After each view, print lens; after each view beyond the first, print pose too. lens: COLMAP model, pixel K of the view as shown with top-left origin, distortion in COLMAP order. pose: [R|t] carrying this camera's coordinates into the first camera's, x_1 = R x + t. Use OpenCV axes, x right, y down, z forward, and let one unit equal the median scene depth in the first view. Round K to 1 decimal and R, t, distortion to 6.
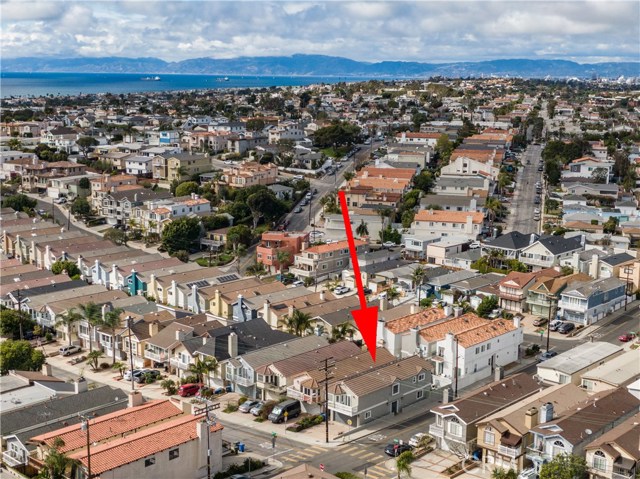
lens RADIAL K [[890.8, 0, 320.0], [0, 890.8, 239.5], [0, 0, 1]] dist [0.020289, -0.092937]
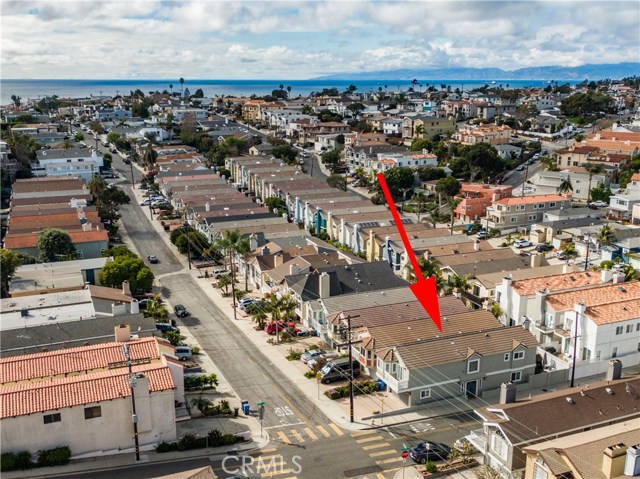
lens RADIAL K [[655.7, 0, 320.0], [0, 655.7, 239.5], [0, 0, 1]] dist [0.014390, 0.009378]
pose [[0.909458, 0.087313, -0.406525, 0.116682], [-0.064327, 0.995478, 0.069898, 0.016949], [0.410790, -0.037419, 0.910962, 0.269646]]
